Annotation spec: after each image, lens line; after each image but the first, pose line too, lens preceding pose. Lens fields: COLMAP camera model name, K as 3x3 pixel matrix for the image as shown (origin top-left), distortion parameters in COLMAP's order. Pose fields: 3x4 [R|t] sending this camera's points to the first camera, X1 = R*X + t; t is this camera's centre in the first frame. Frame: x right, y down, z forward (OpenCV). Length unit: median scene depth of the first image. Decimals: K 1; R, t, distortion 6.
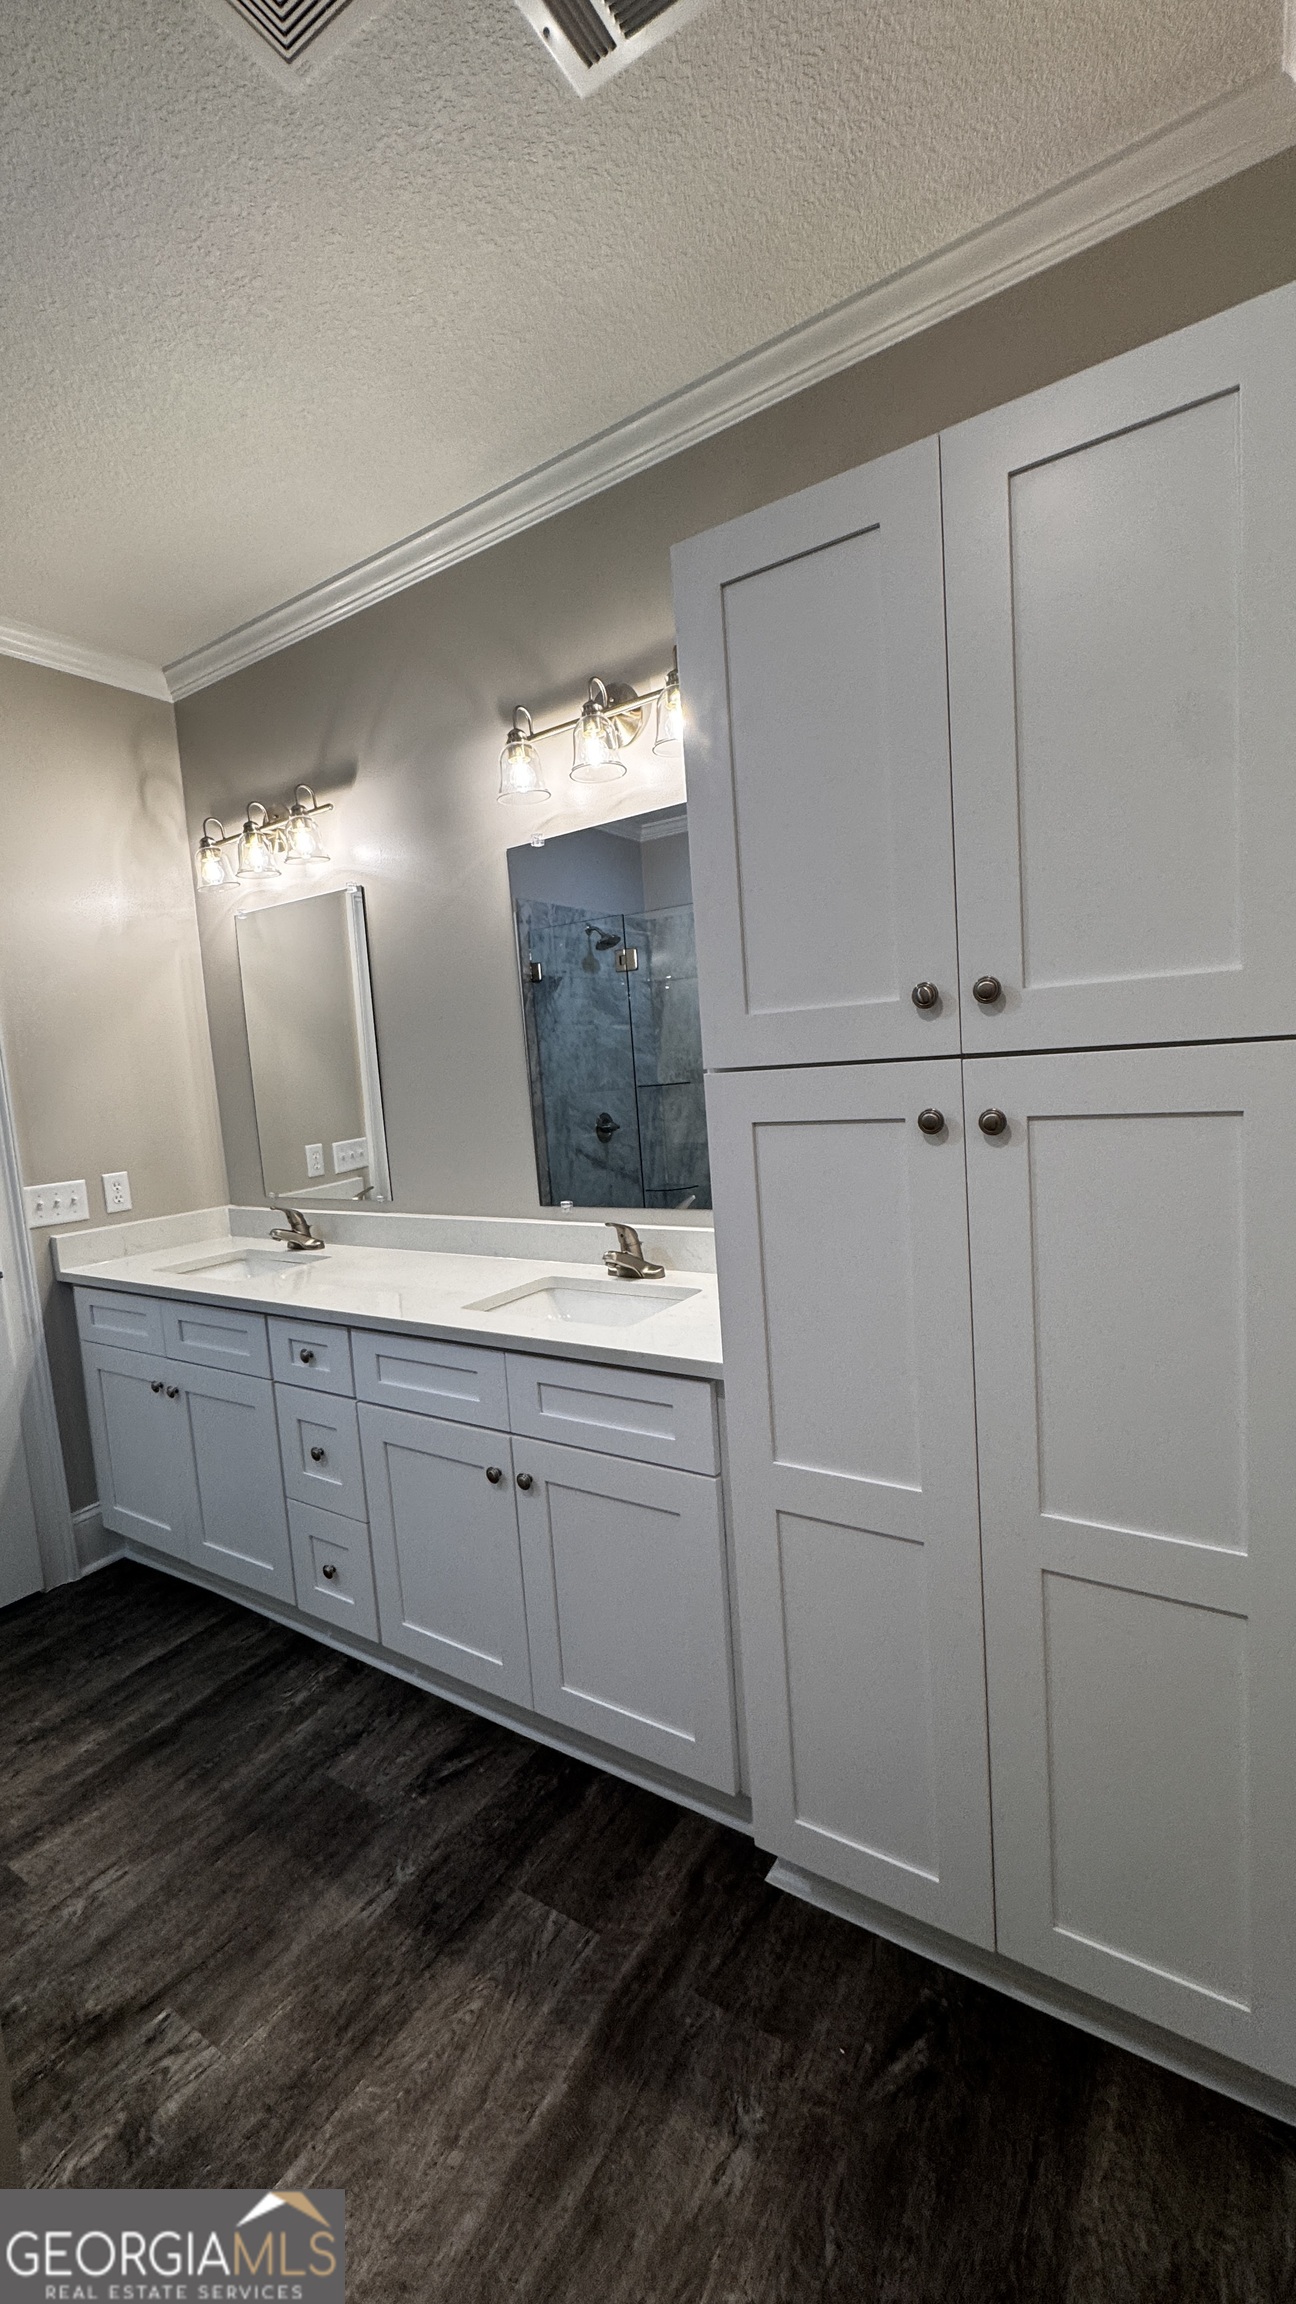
lens RADIAL K [[917.2, 0, 653.0], [0, 917.2, 1154.2], [0, 0, 1]] dist [-0.002637, 0.000304]
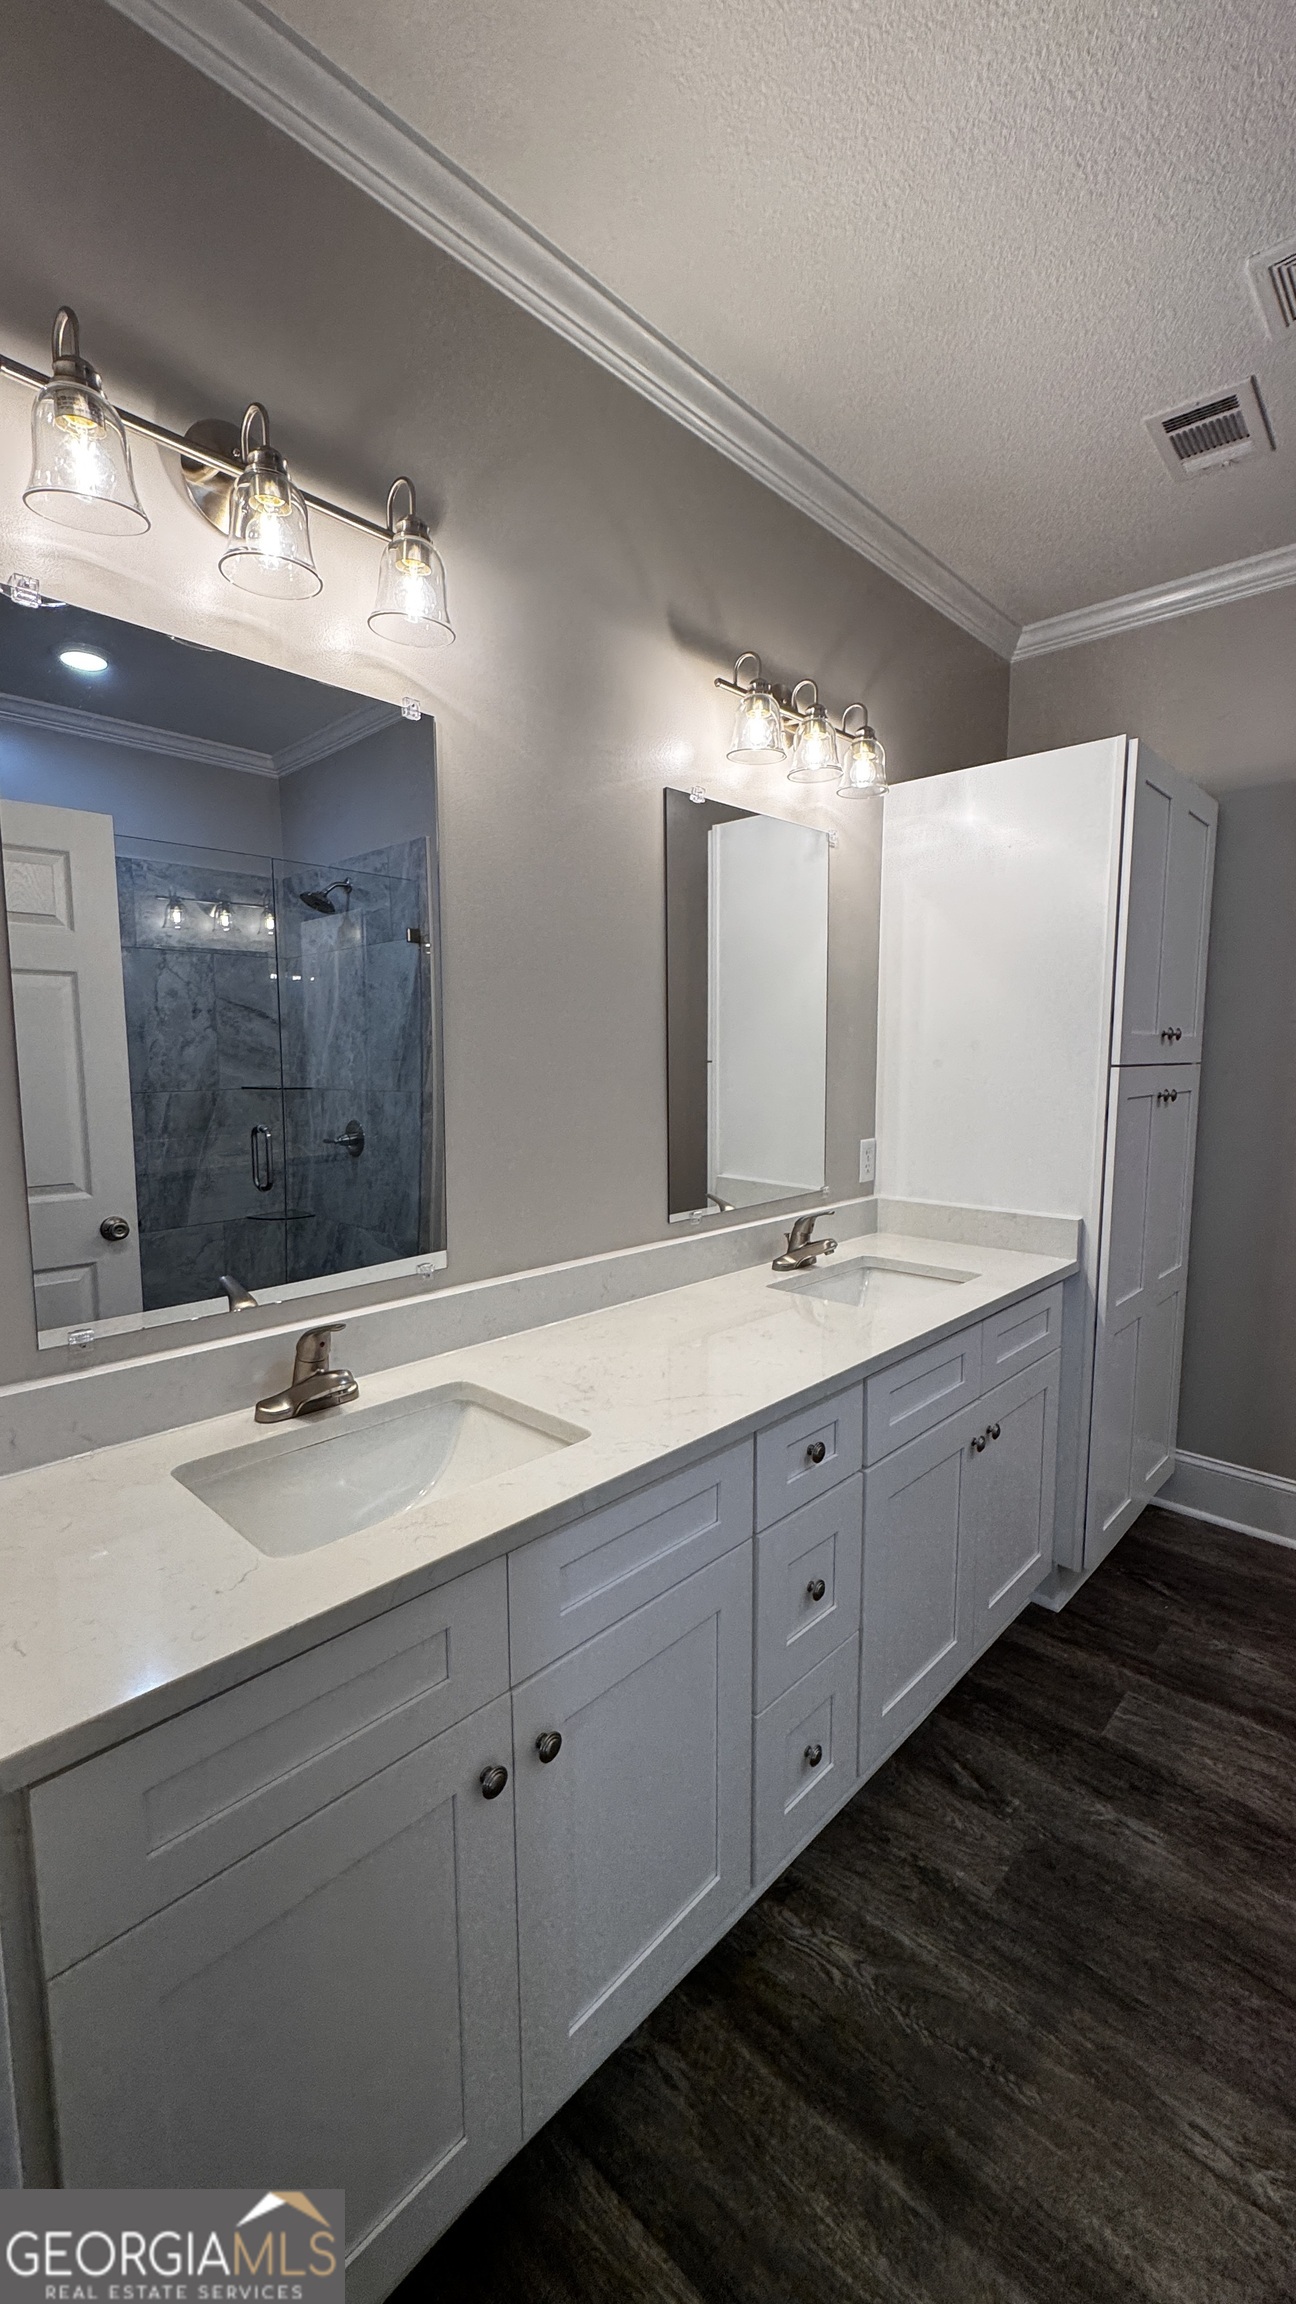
lens RADIAL K [[917.2, 0, 641.8], [0, 917.2, 1154.2], [0, 0, 1]] dist [-0.002637, 0.000304]
pose [[0.189940, -0.035157, 0.981166, -1.244200], [0.084016, 0.996275, 0.019435, -0.029960], [-0.978194, 0.078742, 0.192186, 1.136900]]
